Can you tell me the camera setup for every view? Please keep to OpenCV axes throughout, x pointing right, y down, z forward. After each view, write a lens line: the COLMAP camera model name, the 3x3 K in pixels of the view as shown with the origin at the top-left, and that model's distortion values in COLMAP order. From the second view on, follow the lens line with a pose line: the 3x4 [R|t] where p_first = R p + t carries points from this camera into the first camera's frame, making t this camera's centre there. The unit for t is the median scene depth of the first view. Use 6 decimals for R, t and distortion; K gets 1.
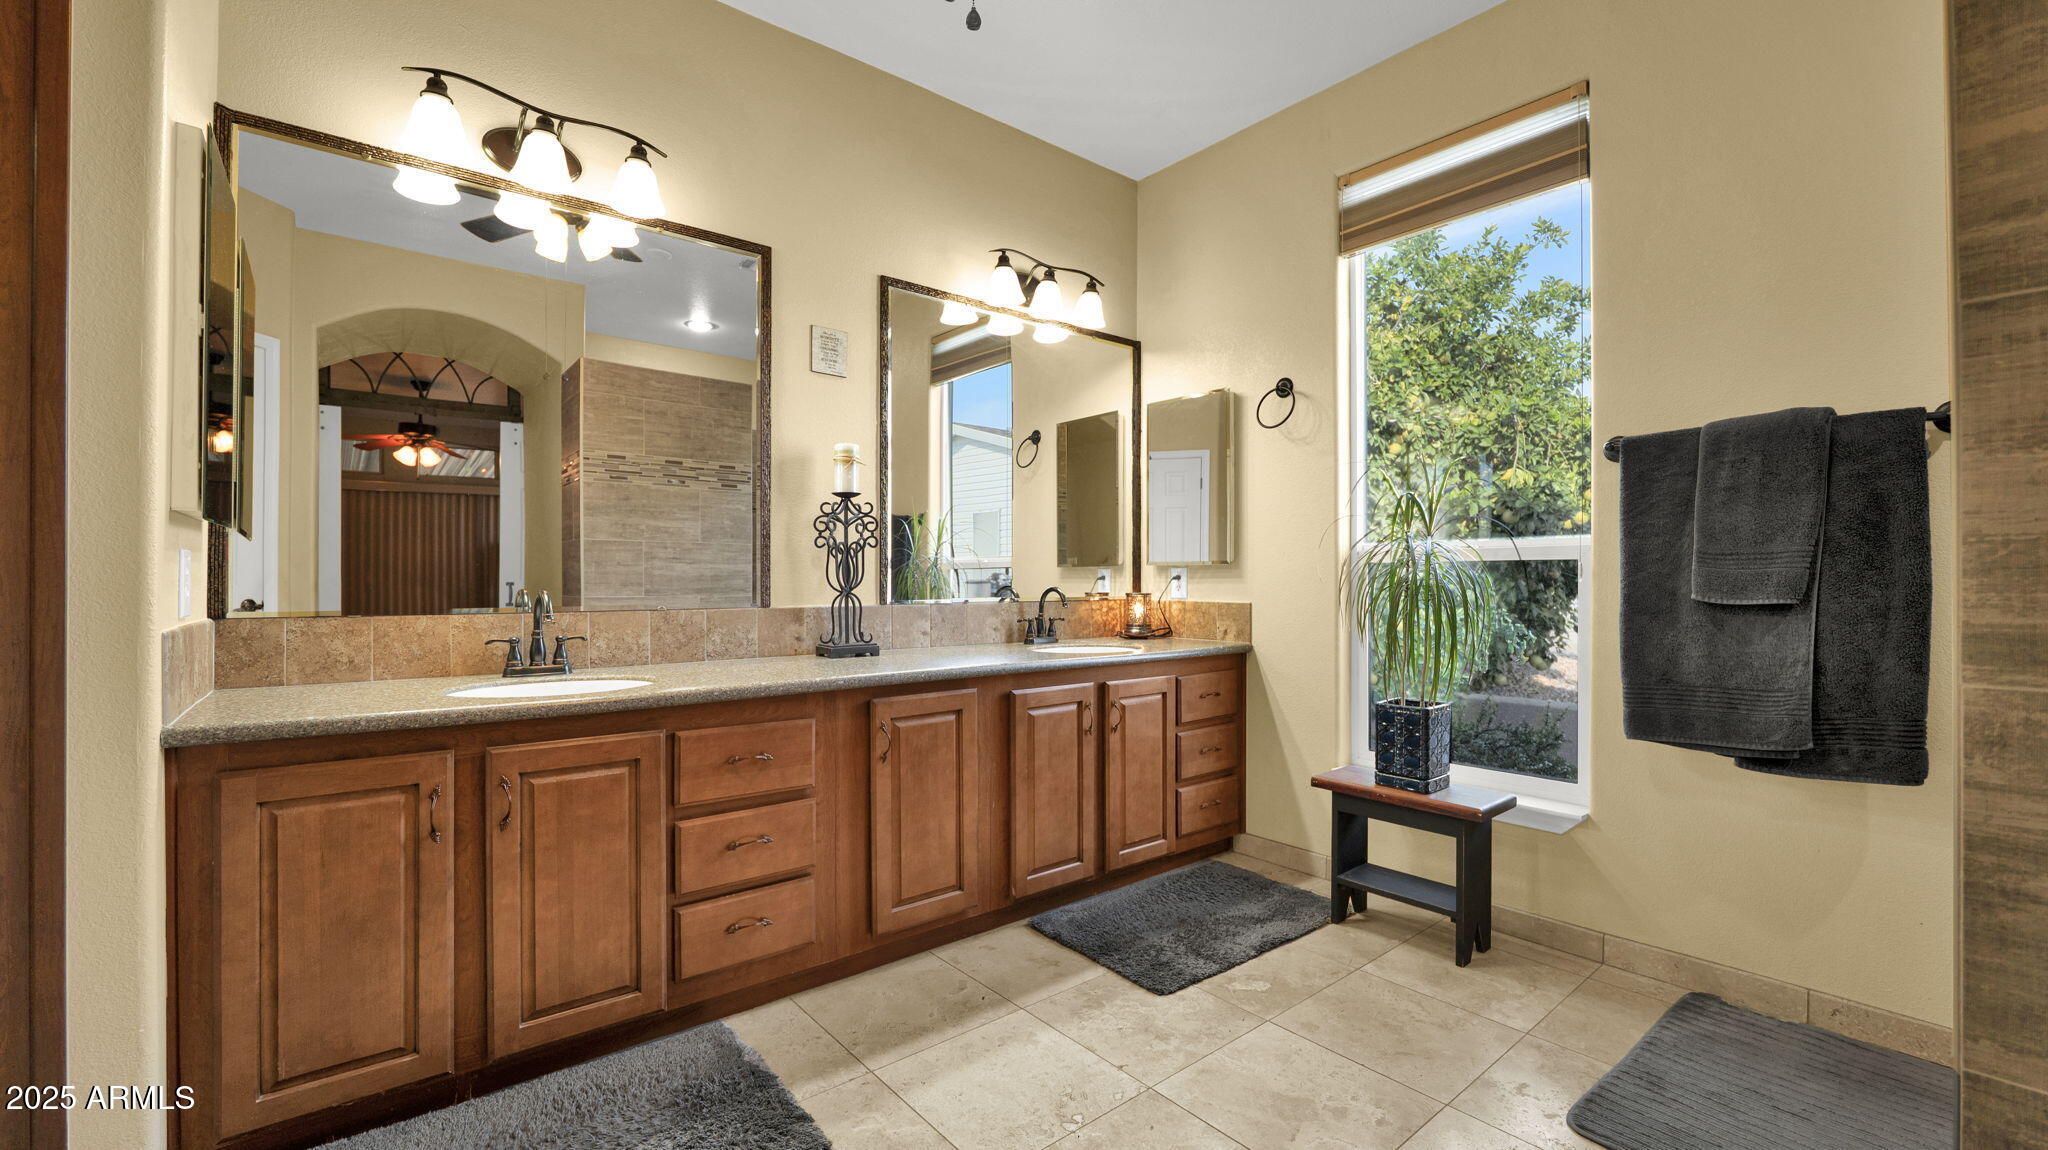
lens RADIAL K [[871.4, 0, 1022.0], [0, 871.4, 587.1], [0, 0, 1]] dist [0.000888, -0.000073]
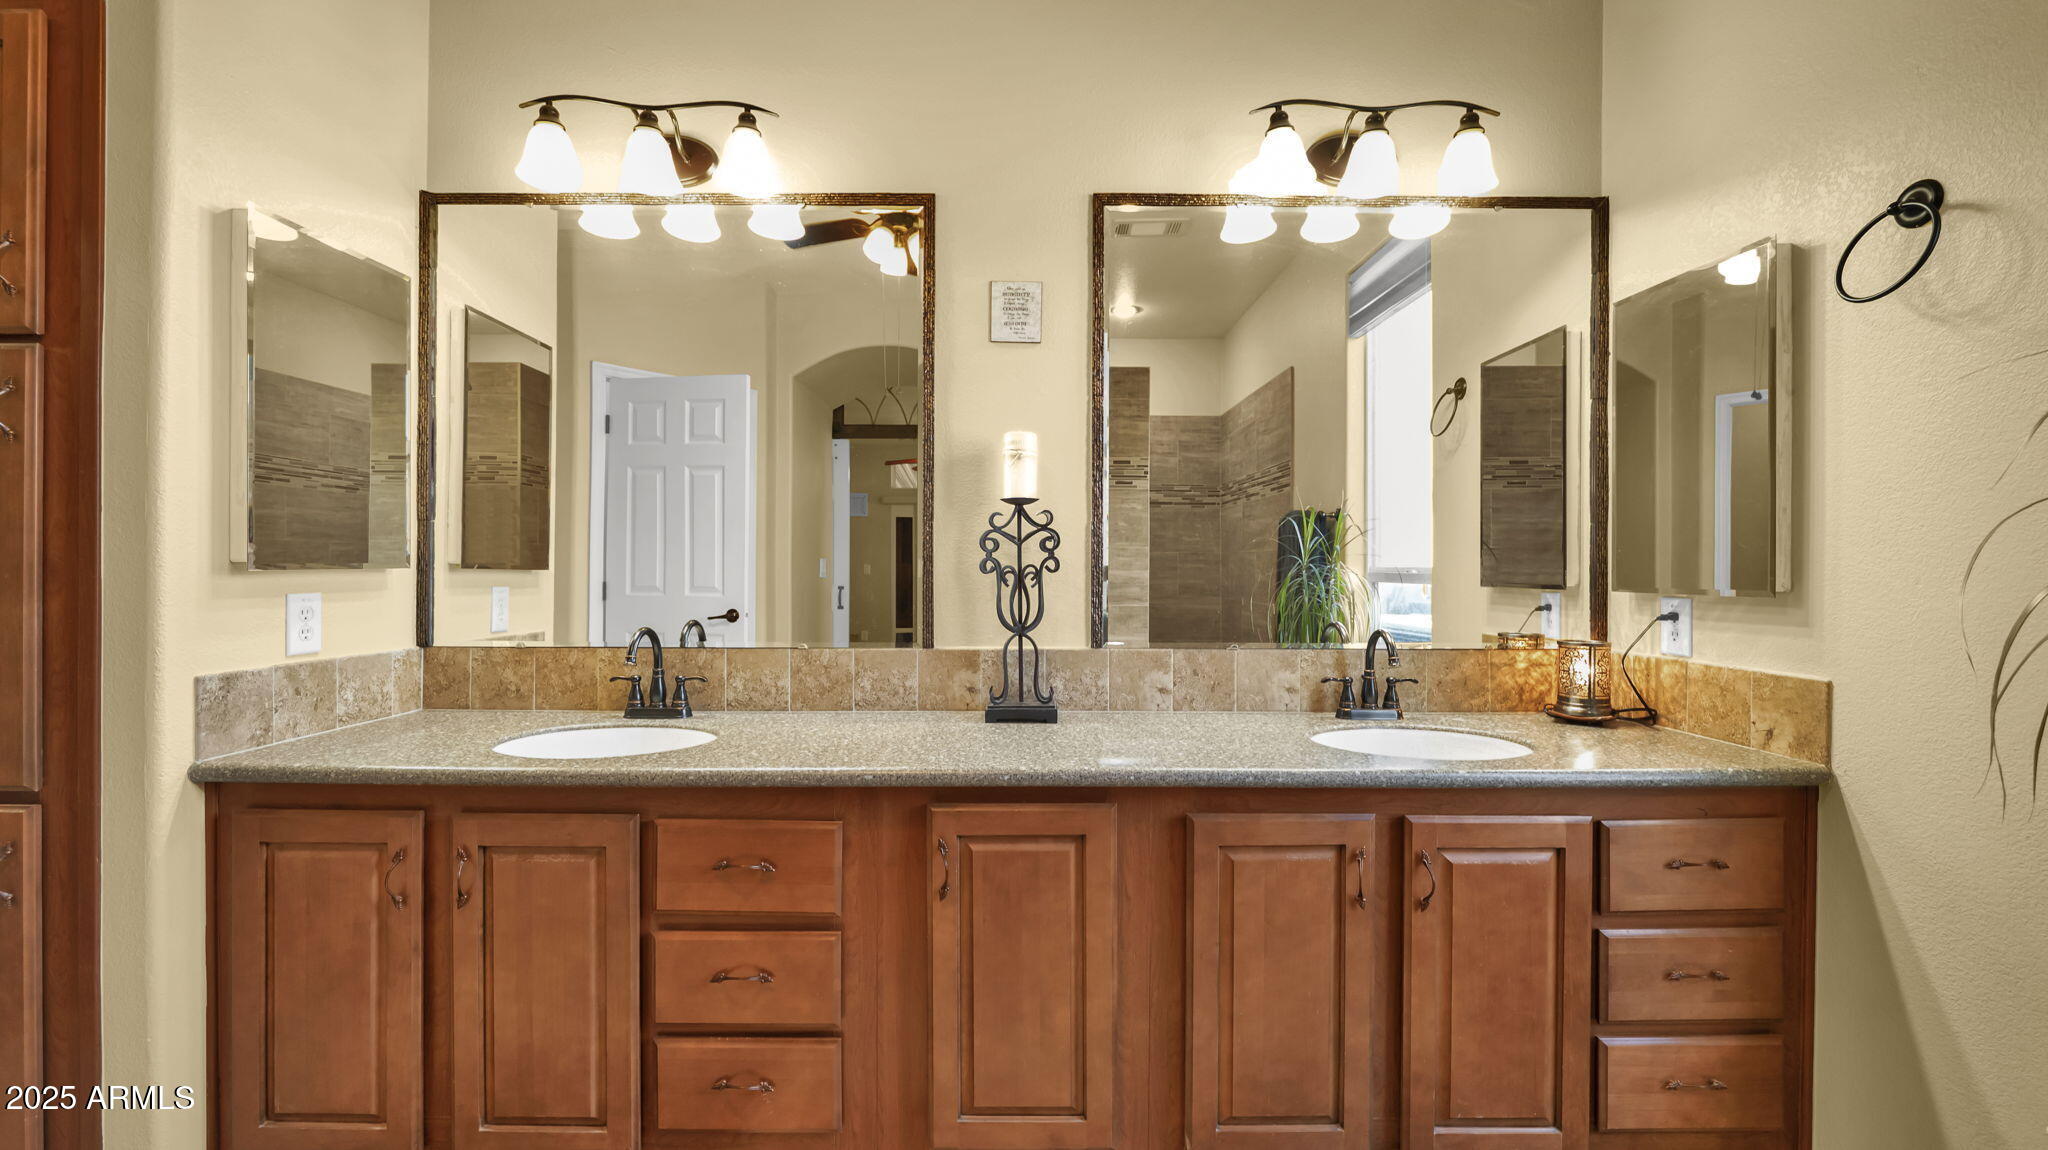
lens RADIAL K [[848.1, 0, 1024.0], [0, 848.1, 575.0], [0, 0, 1]] dist [-0.007428, -0.000182]
pose [[0.772321, 0.008214, -0.635179, 0.258331], [-0.007537, 0.999965, 0.003767, -0.045984], [0.635187, 0.001878, 0.772356, 0.446878]]
